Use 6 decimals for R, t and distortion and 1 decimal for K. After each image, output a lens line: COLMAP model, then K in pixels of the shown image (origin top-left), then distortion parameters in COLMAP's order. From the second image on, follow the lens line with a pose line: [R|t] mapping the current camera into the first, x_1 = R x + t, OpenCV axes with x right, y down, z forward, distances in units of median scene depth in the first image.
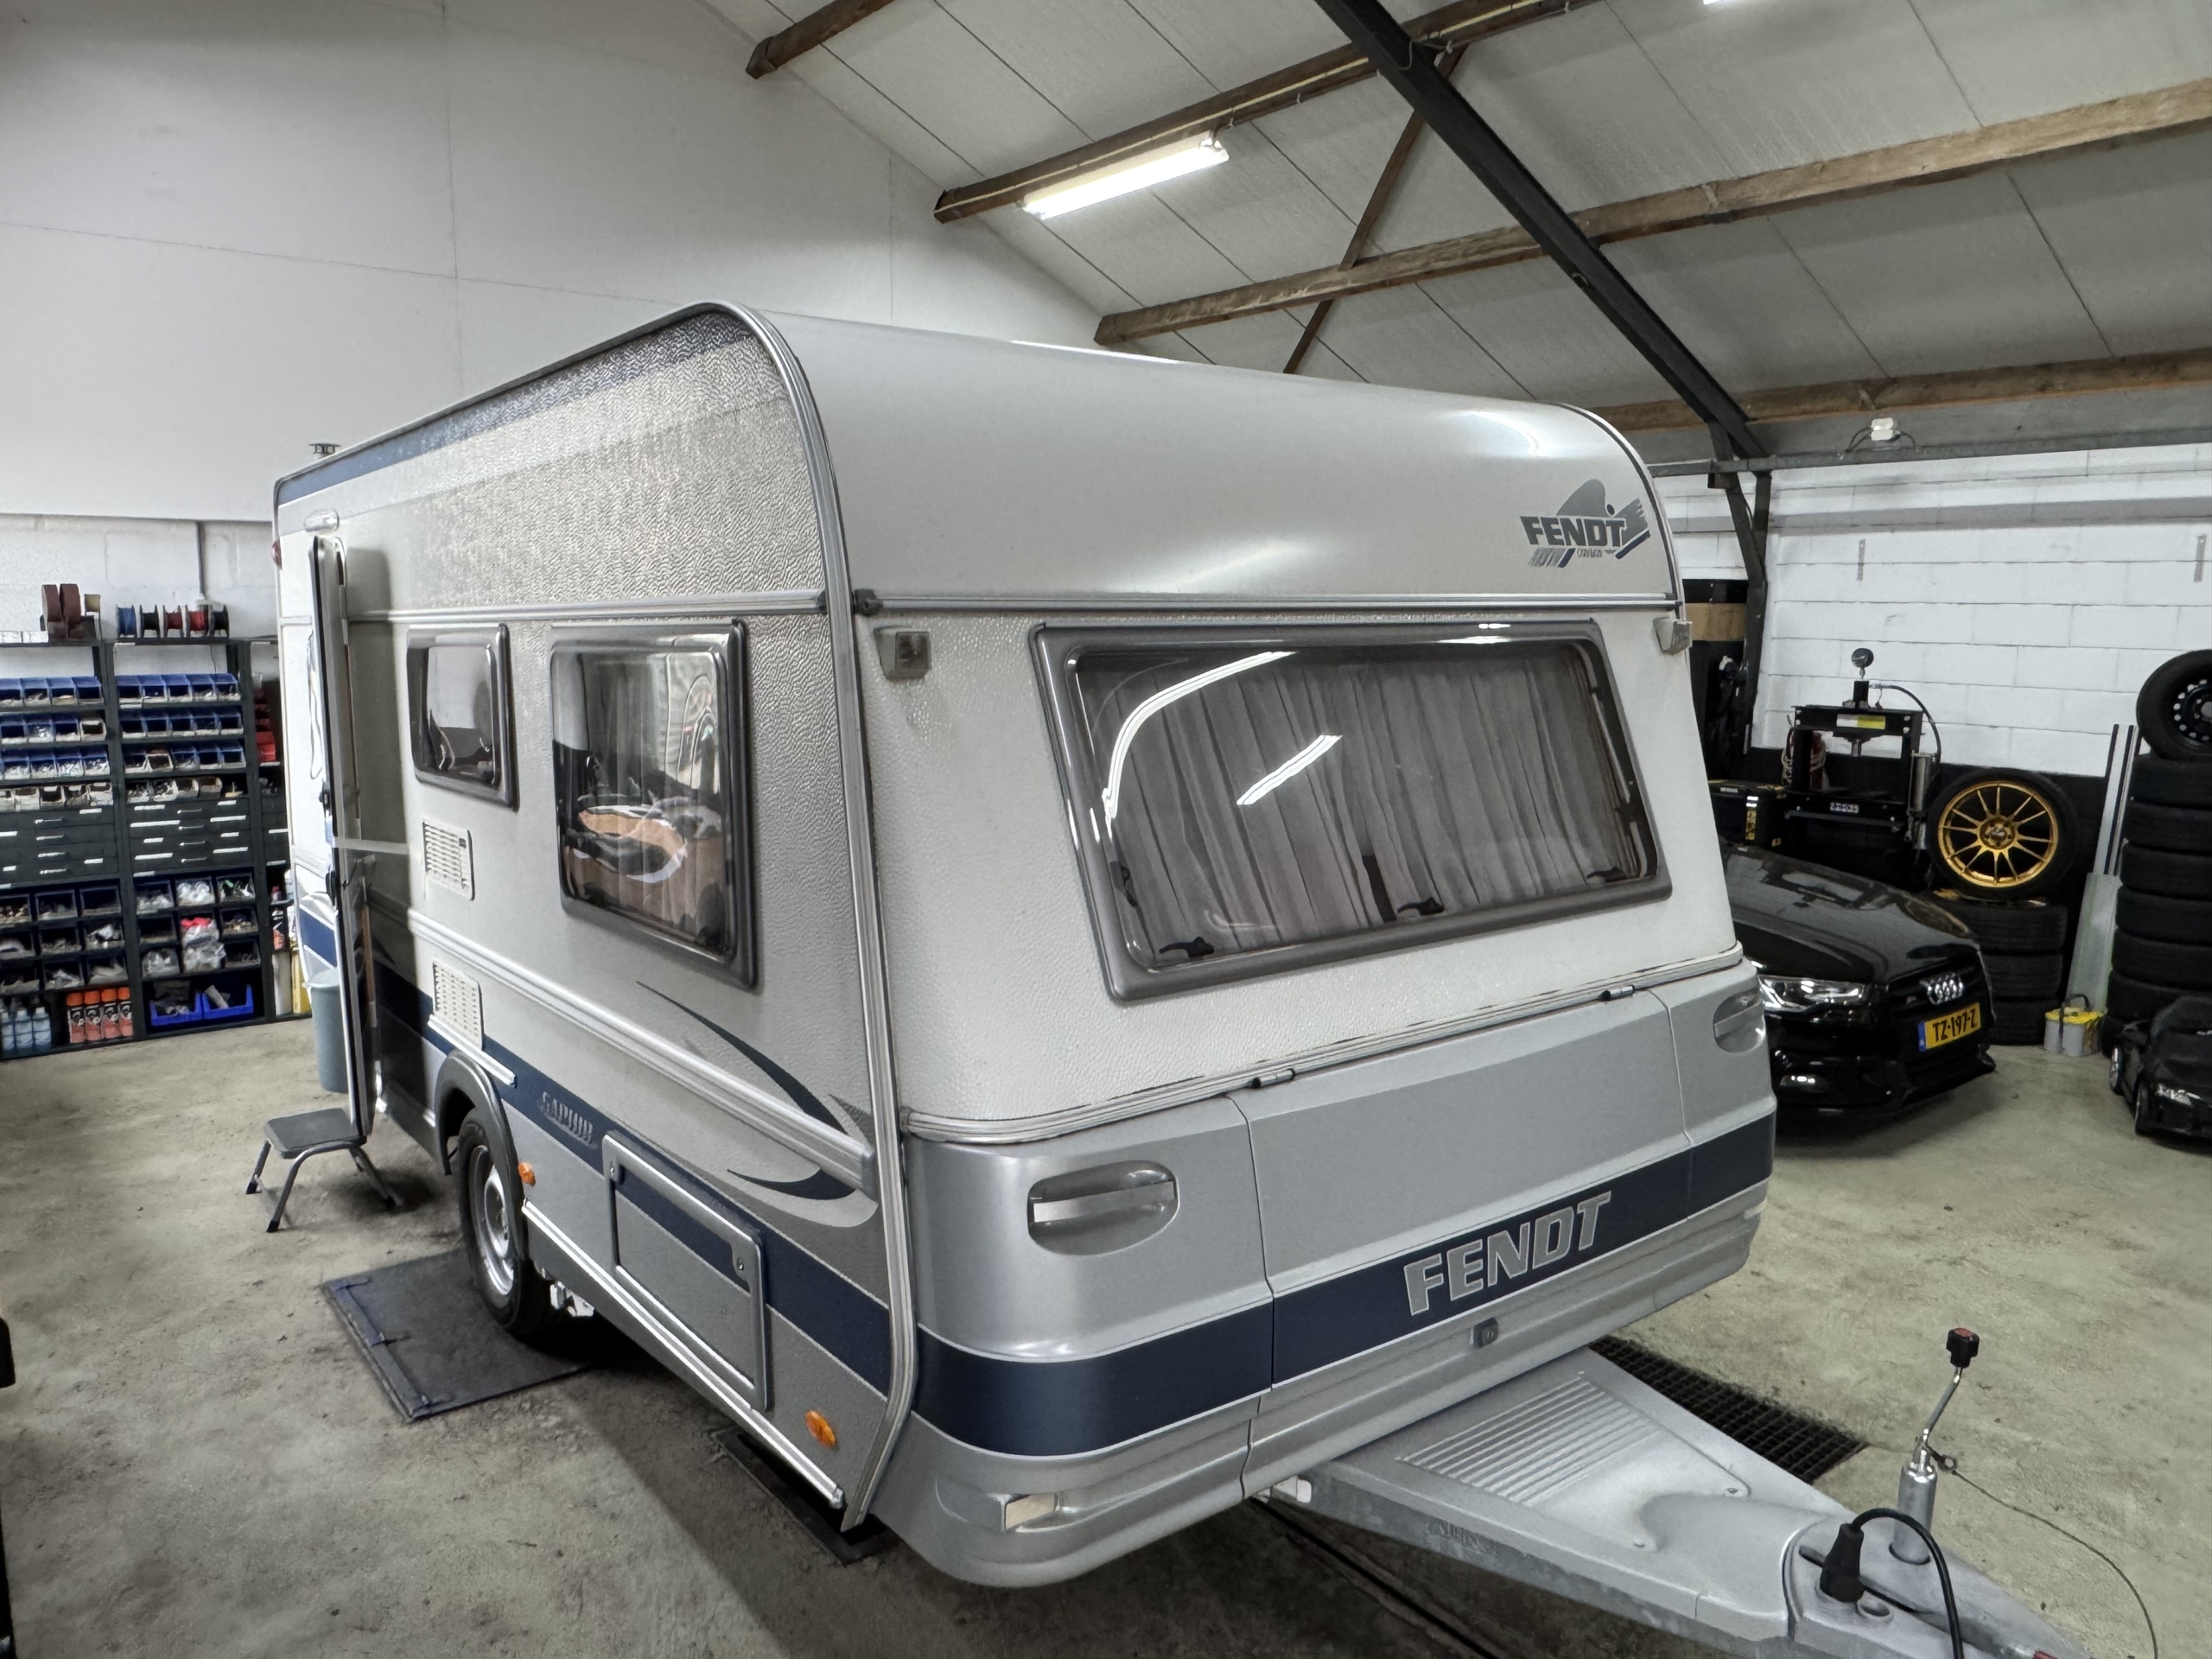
lens RADIAL K [[1578.7, 0, 1106.0], [0, 1578.7, 829.5], [0, 0, 1]] dist [0.054528, 0.000262]
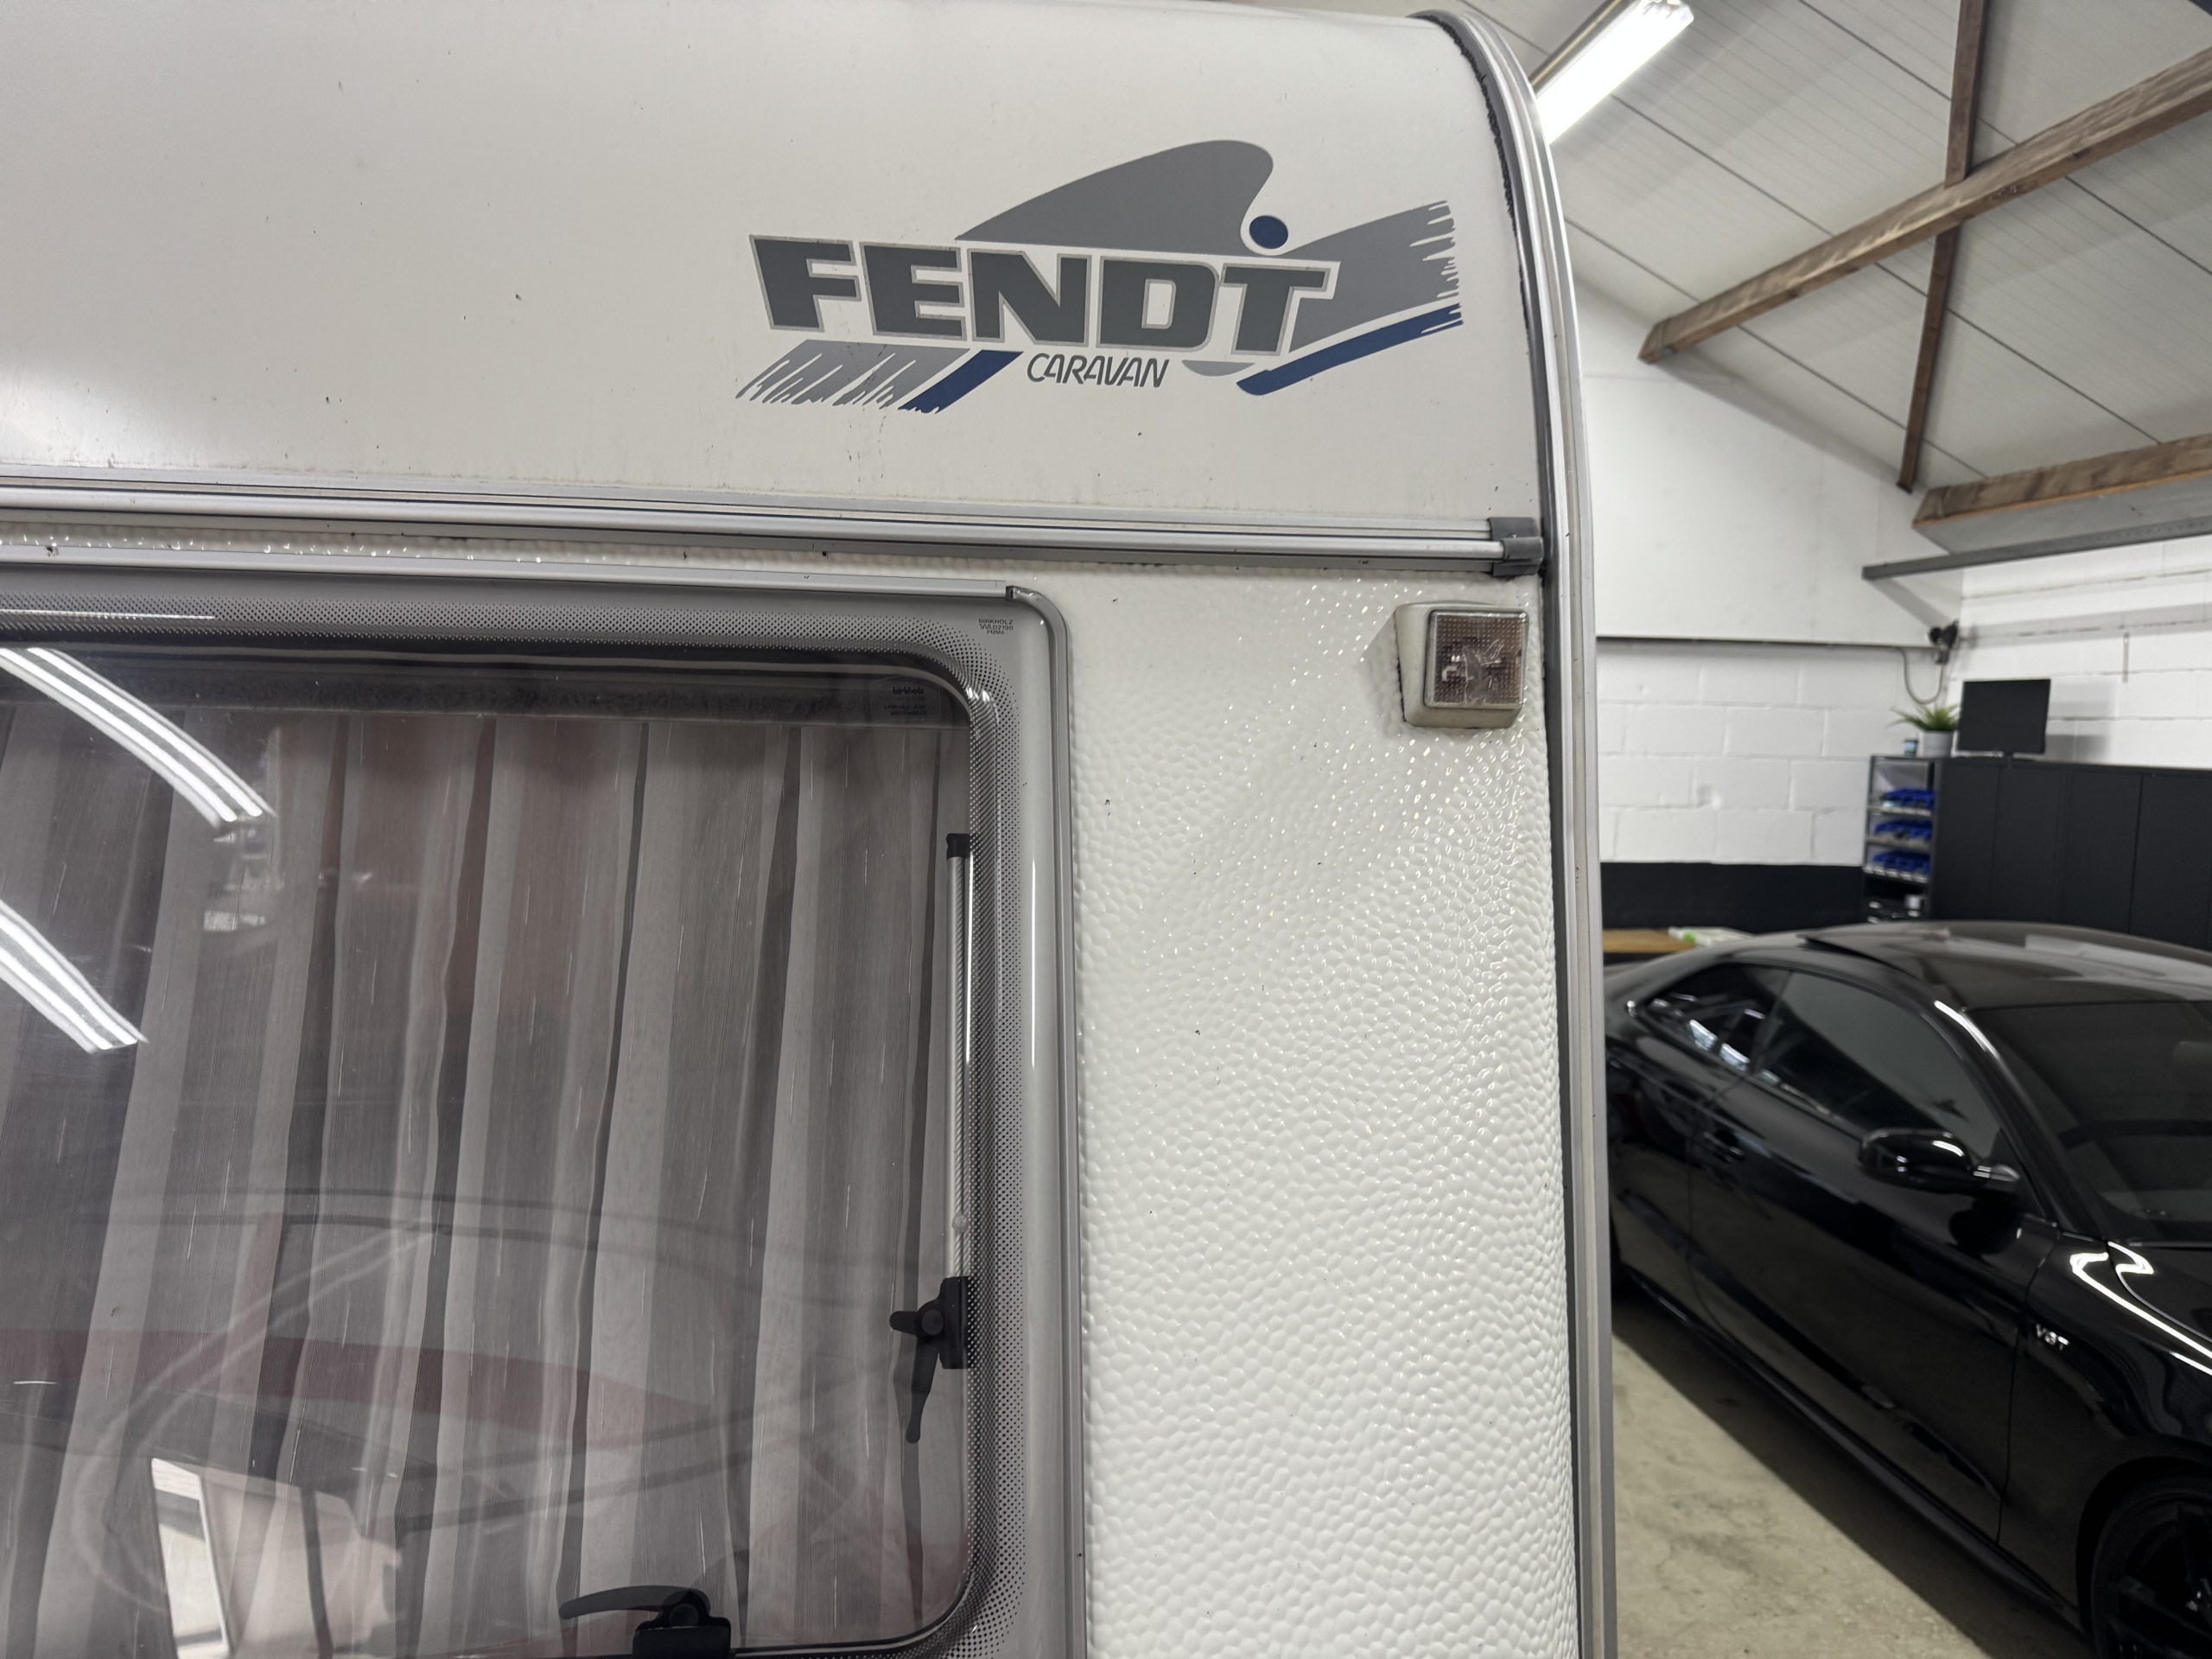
lens RADIAL K [[1570.9, 0, 1106.0], [0, 1570.9, 829.5], [0, 0, 1]] dist [0.004331, 0.001277]
pose [[0.863003, 0.054232, -0.502280, 0.443083], [-0.094507, 0.994001, -0.055055, -0.076461], [0.496281, 0.094981, 0.862951, 0.756655]]
